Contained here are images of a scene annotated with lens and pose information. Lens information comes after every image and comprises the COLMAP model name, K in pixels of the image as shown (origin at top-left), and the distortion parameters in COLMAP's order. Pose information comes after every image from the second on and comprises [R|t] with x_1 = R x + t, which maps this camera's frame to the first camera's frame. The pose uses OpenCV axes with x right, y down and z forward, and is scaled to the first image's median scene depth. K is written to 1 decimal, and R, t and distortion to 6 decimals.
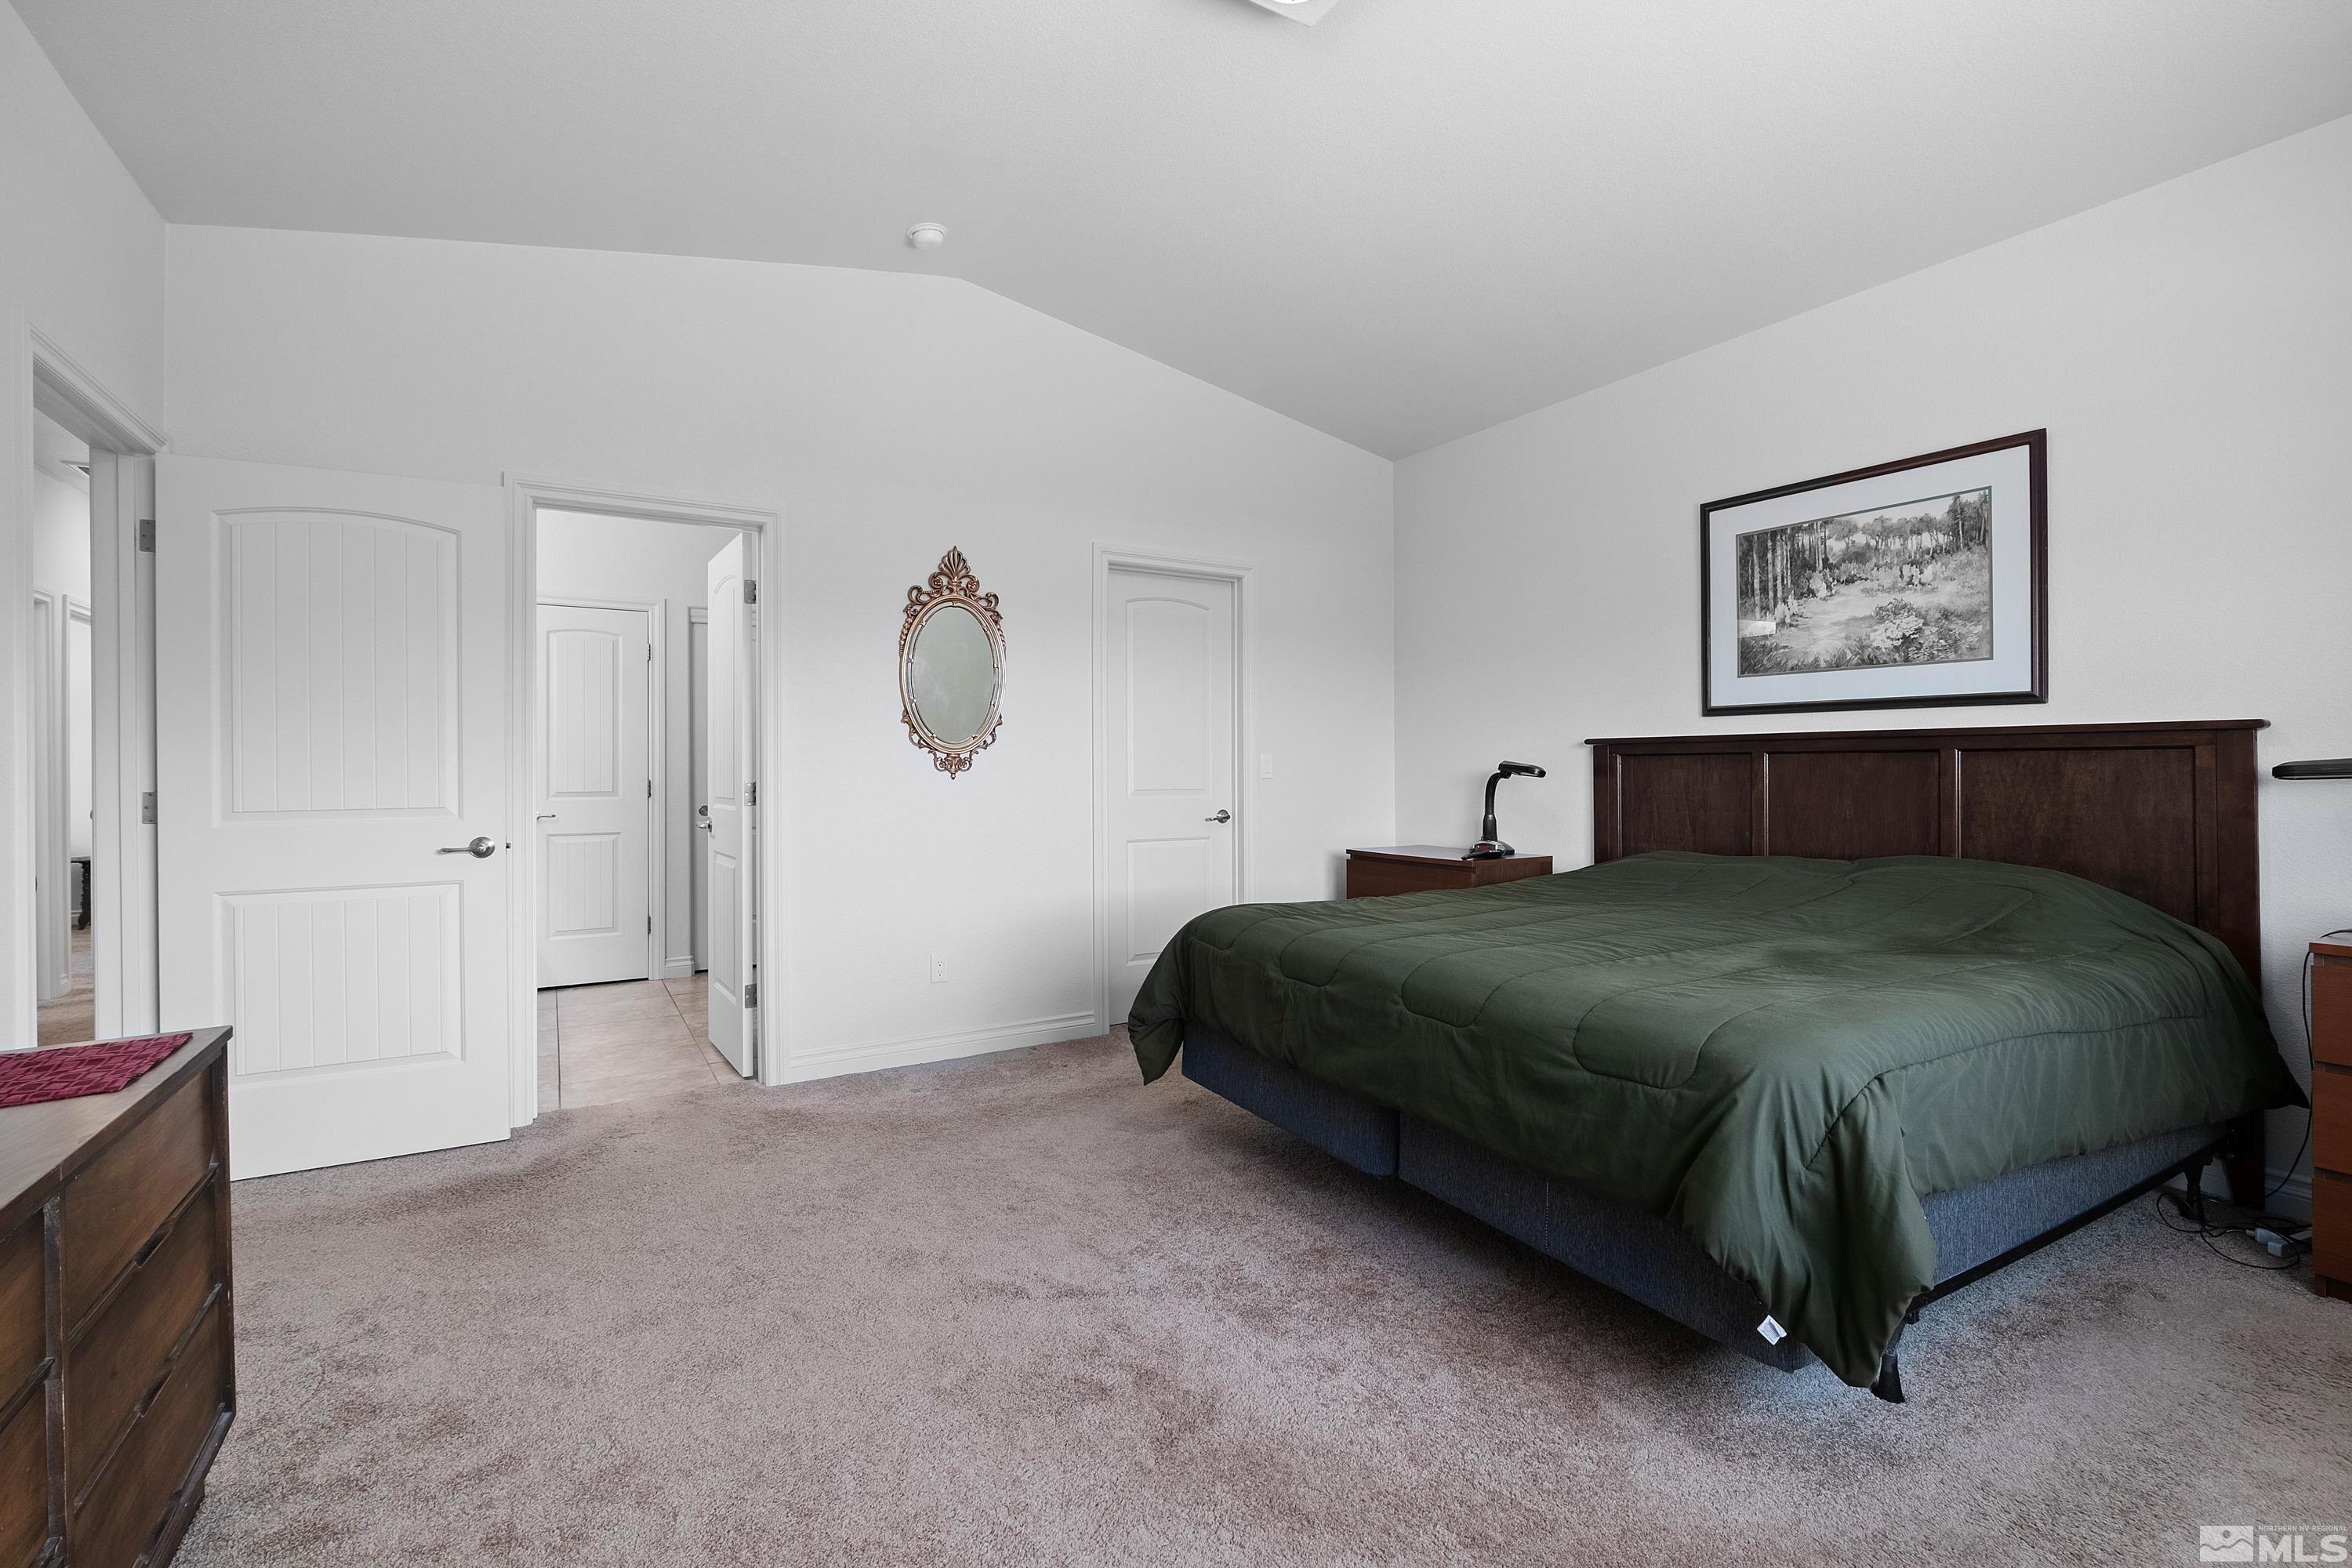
lens RADIAL K [[1056.3, 0, 1180.0], [0, 1056.3, 775.8], [0, 0, 1]] dist [-0.001079, 0.000315]
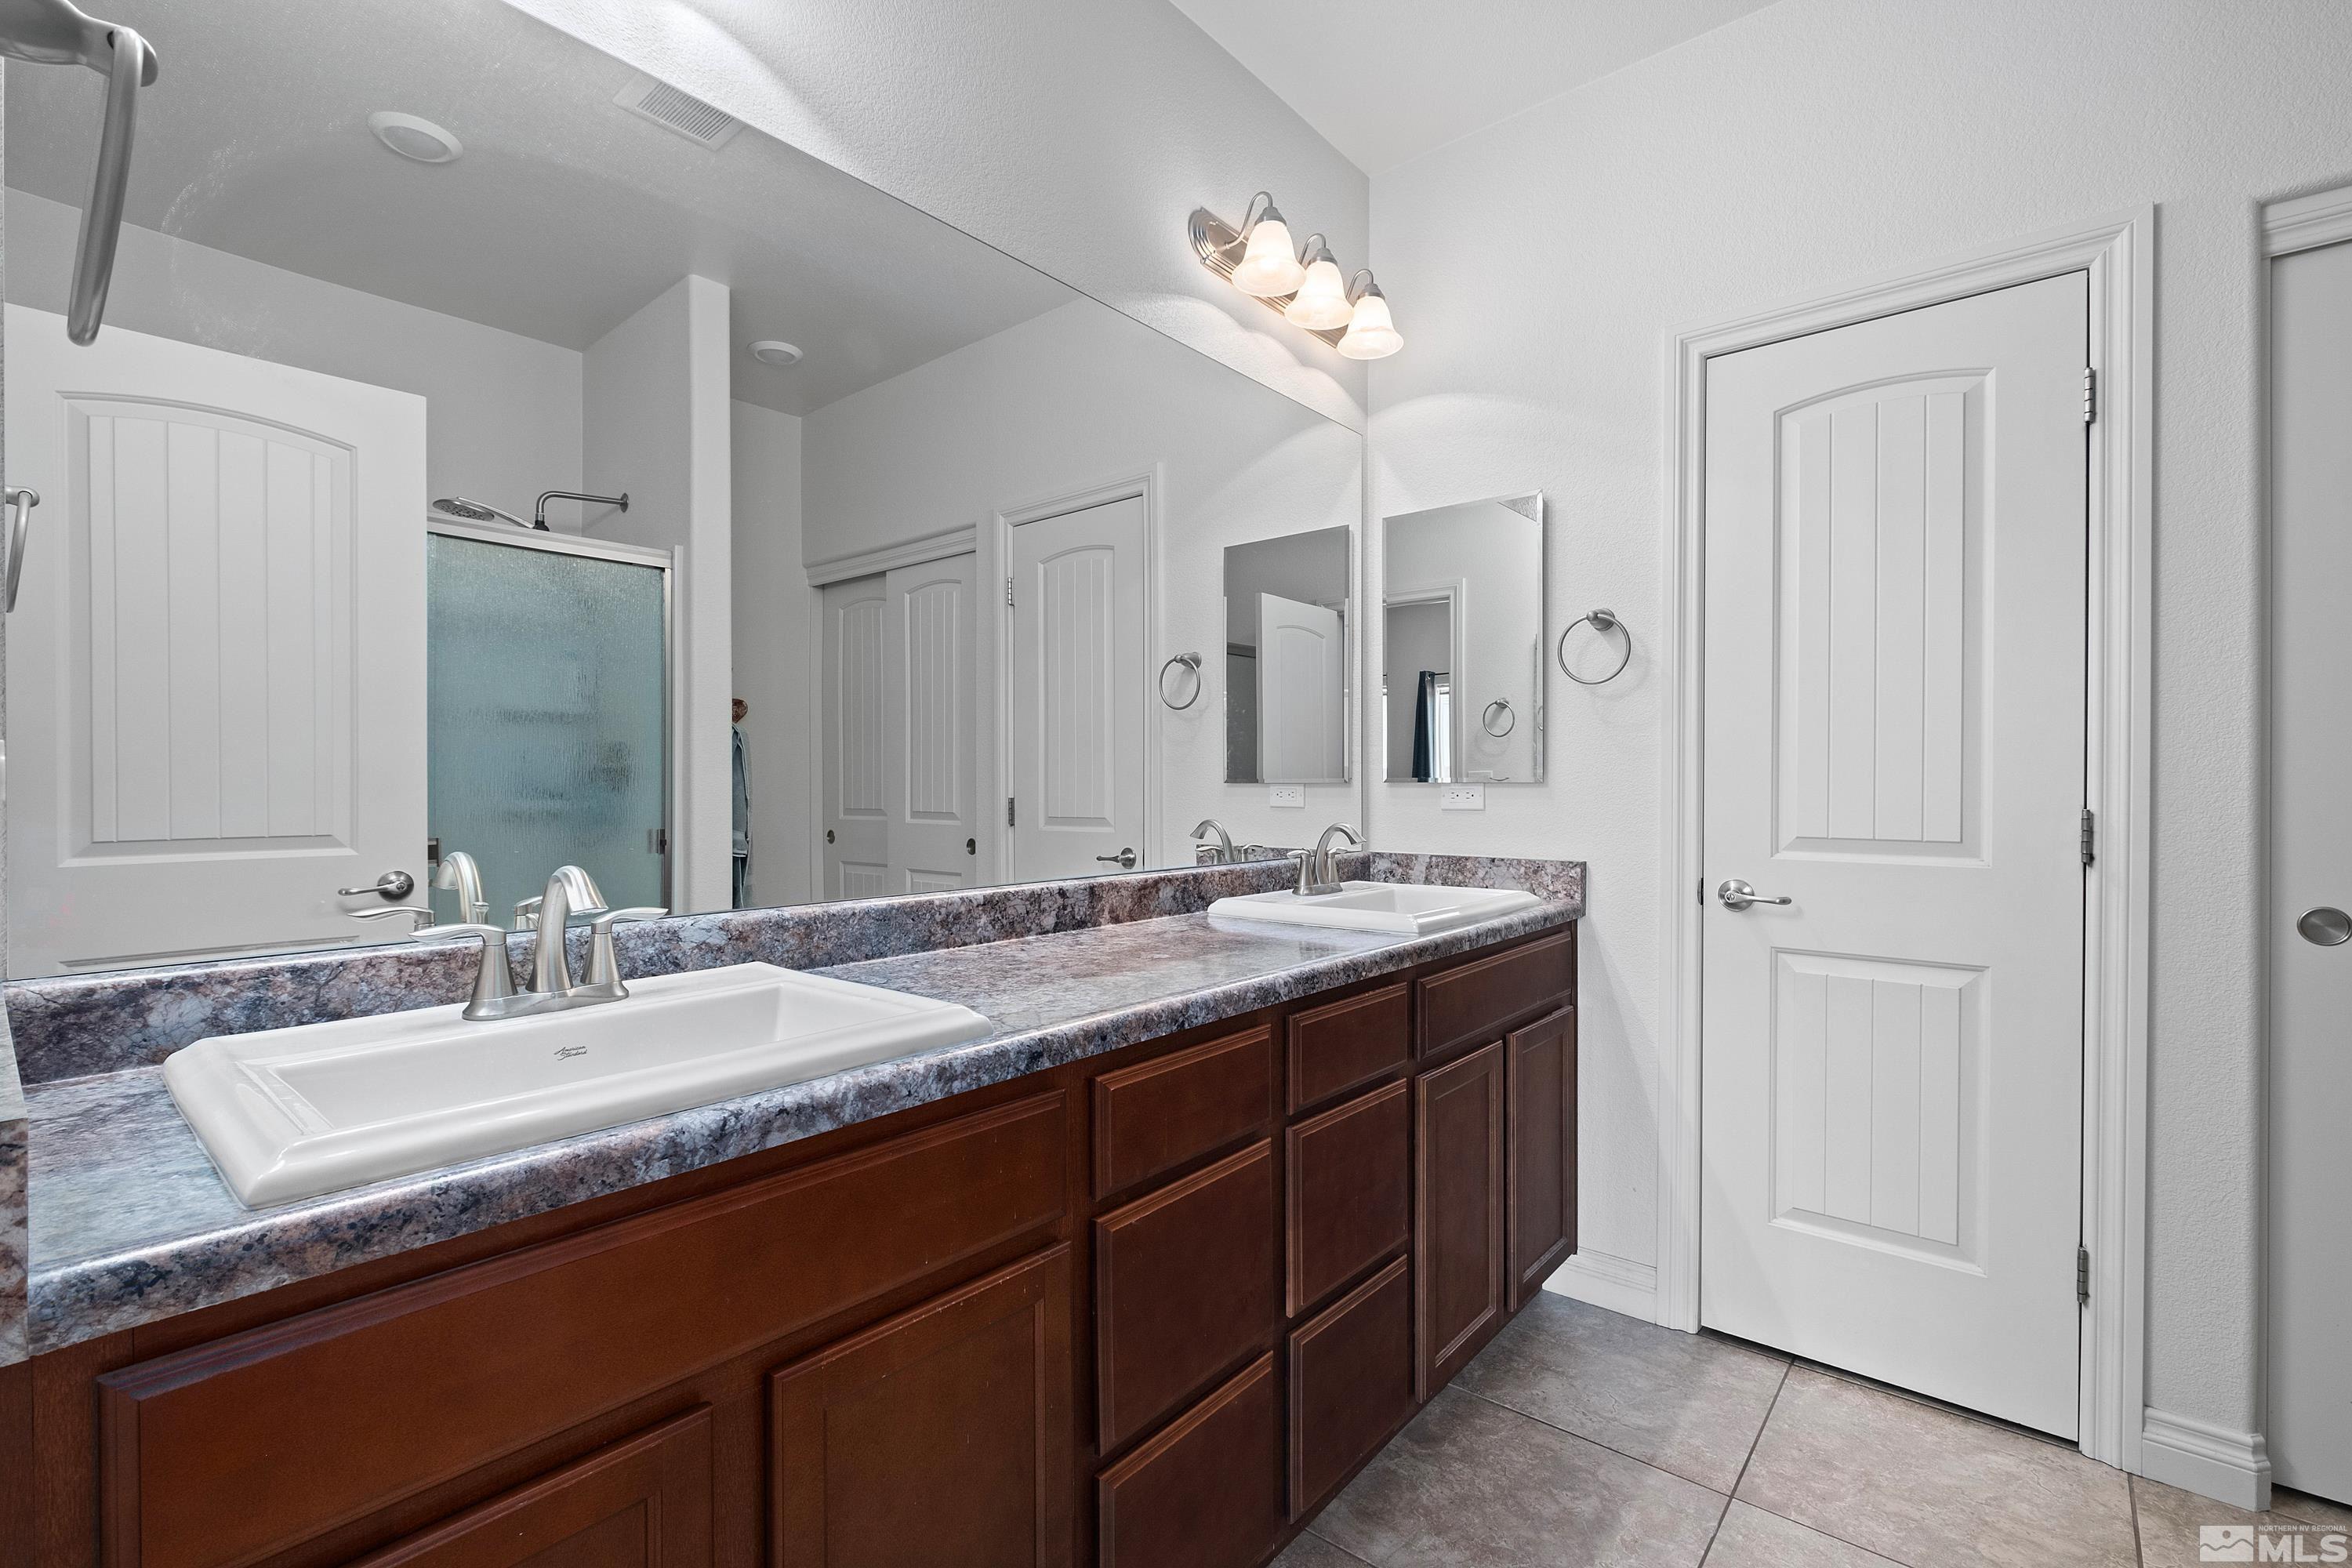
lens RADIAL K [[1056.3, 0, 1179.0], [0, 1056.3, 787.0], [0, 0, 1]] dist [-0.001079, 0.000315]
pose [[0.327848, 0.006774, -0.944706, -0.295196], [-0.004084, 0.999975, 0.005753, -0.003627], [0.944722, 0.001972, 0.327867, 0.641780]]
